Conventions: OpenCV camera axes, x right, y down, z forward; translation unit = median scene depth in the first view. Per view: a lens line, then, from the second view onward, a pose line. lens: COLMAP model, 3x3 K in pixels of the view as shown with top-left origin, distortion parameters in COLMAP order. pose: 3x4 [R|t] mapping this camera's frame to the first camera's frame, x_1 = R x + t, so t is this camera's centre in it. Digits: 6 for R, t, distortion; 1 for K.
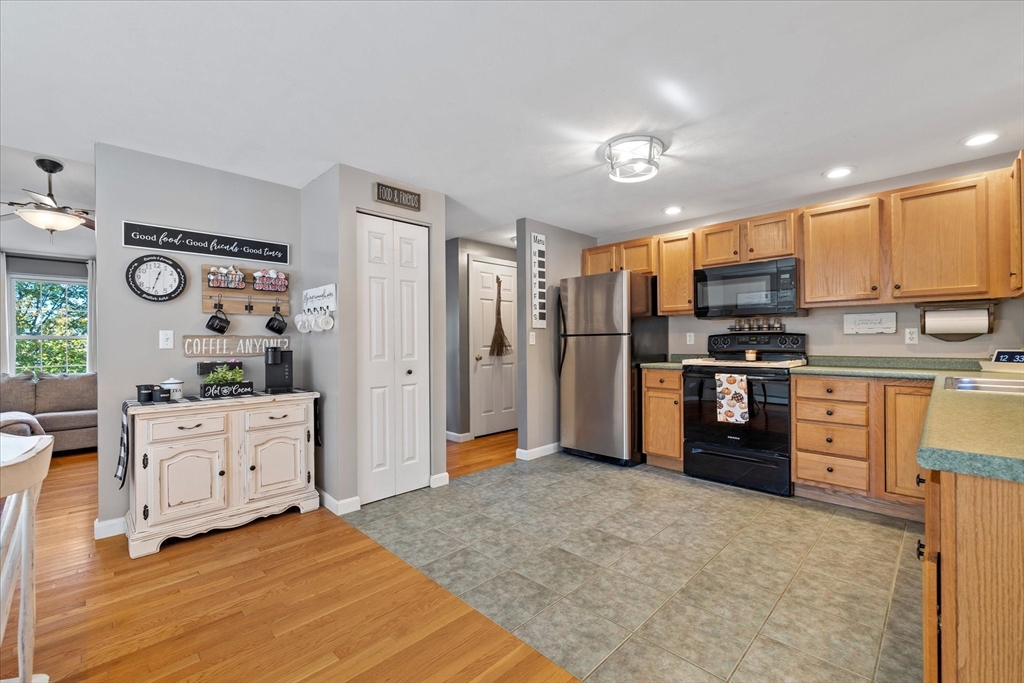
lens RADIAL K [[431.1, 0, 509.5], [0, 431.1, 342.4], [0, 0, 1]] dist [-0.002007, -0.000354]
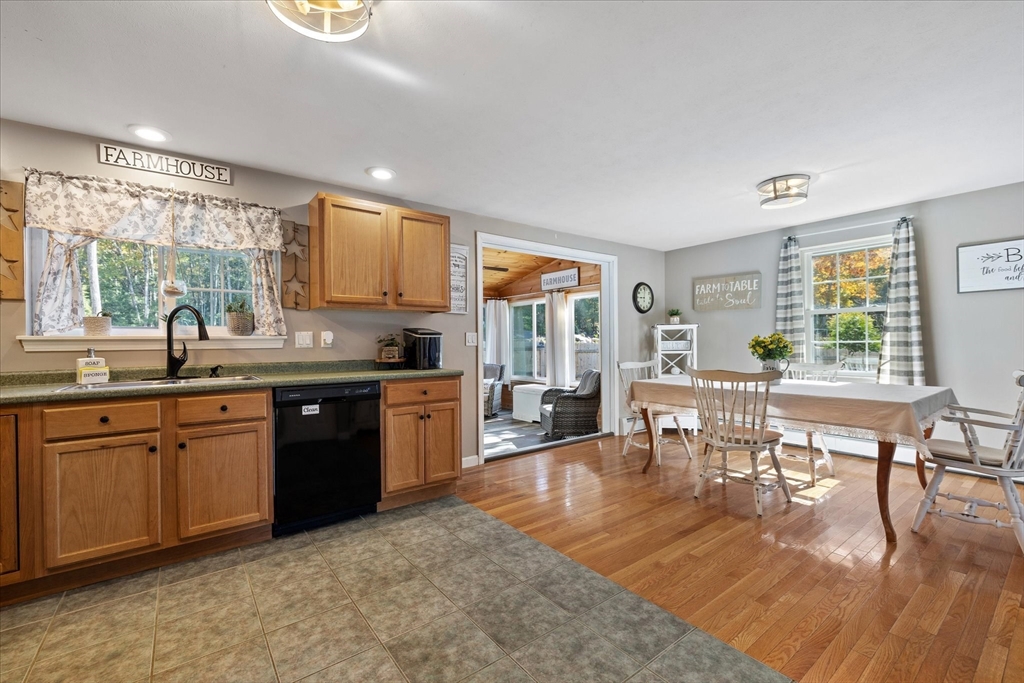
lens RADIAL K [[431.1, 0, 514.1], [0, 431.1, 341.5], [0, 0, 1]] dist [-0.002007, -0.000354]
pose [[-0.992670, 0.017186, 0.119626, 0.009198], [0.017213, 0.999852, -0.000802, -0.001514], [-0.119622, 0.001263, -0.992819, 1.720136]]
